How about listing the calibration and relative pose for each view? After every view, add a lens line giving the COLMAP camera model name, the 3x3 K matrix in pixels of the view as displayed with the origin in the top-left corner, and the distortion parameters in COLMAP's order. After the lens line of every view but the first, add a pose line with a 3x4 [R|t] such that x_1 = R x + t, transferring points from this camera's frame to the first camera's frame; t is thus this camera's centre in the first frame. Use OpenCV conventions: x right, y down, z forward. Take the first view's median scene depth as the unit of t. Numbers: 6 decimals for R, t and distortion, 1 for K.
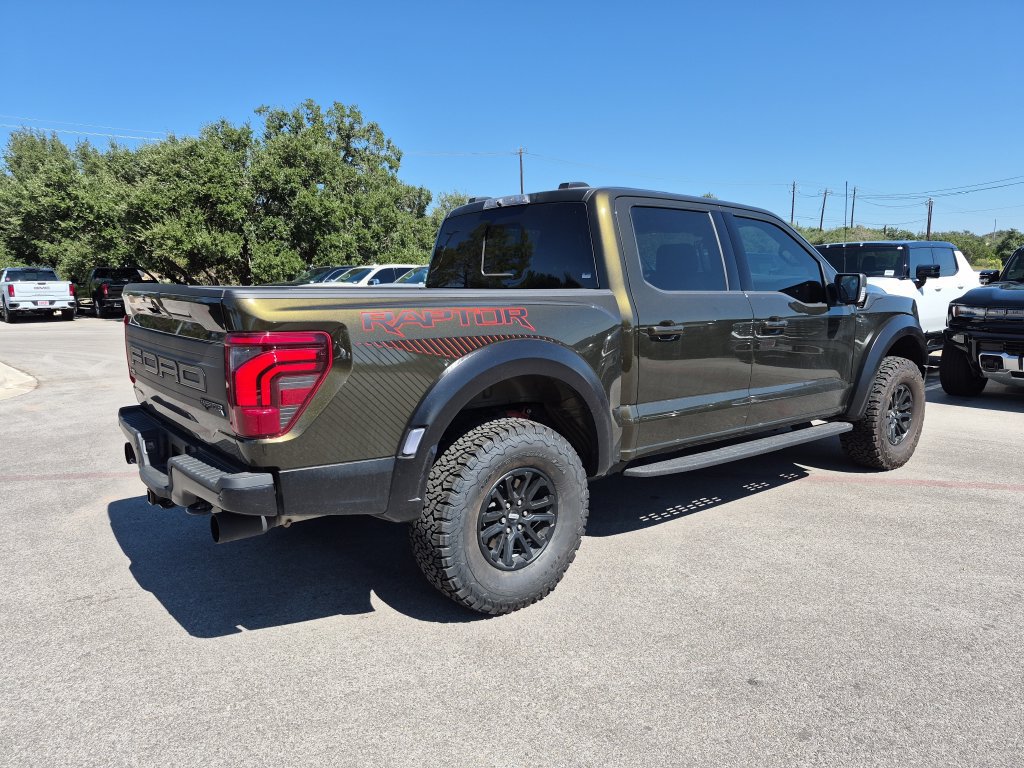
lens RADIAL K [[720.1, 0, 507.8], [0, 720.1, 386.8], [0, 0, 1]] dist [0.062205, -0.062714]
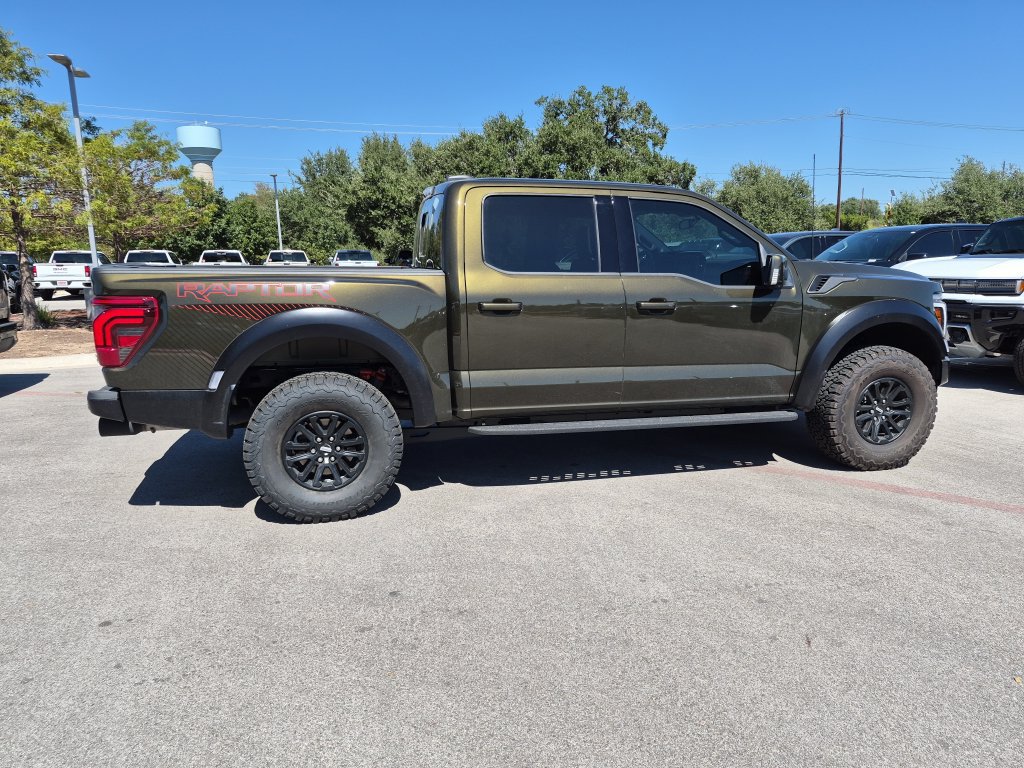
lens RADIAL K [[720.1, 0, 516.1], [0, 720.1, 386.7], [0, 0, 1]] dist [0.062205, -0.062714]
pose [[0.904654, 0.072158, -0.419994, 0.131002], [-0.059281, 0.997287, 0.043650, -0.000715], [0.422004, -0.014591, 0.906476, -0.001058]]
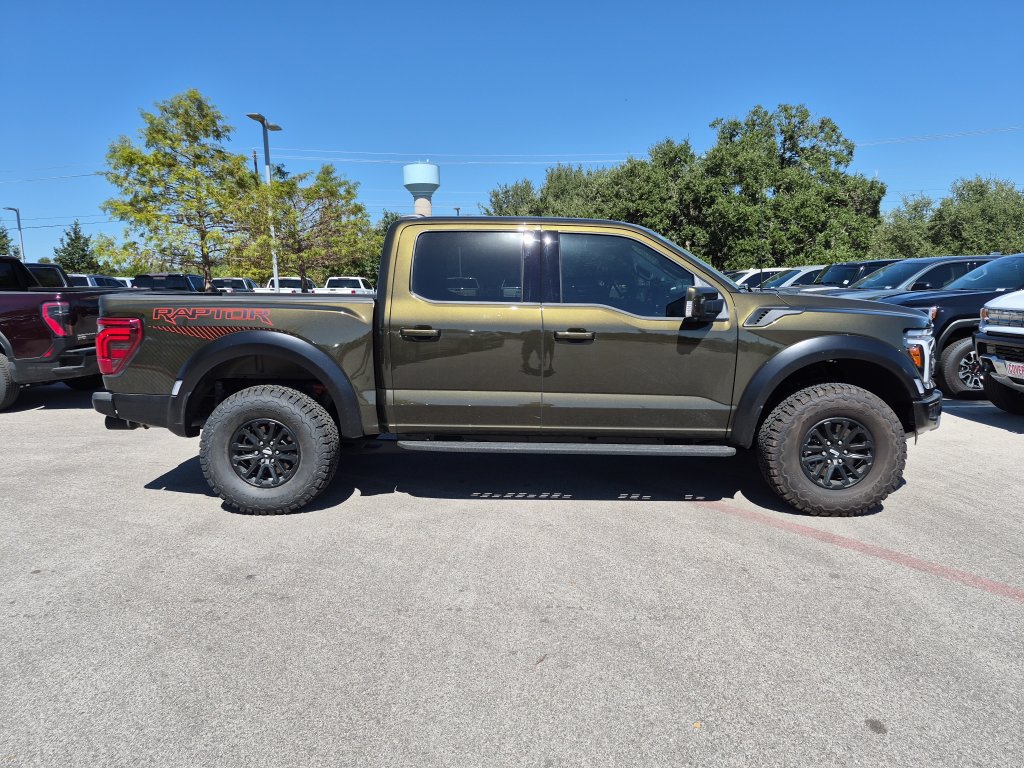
lens RADIAL K [[720.1, 0, 514.4], [0, 720.1, 392.1], [0, 0, 1]] dist [0.062205, -0.062714]
pose [[0.750076, 0.098026, -0.654046, 0.209616], [-0.095863, 0.994625, 0.039132, -0.007278], [0.654367, 0.033347, 0.755442, 0.033368]]
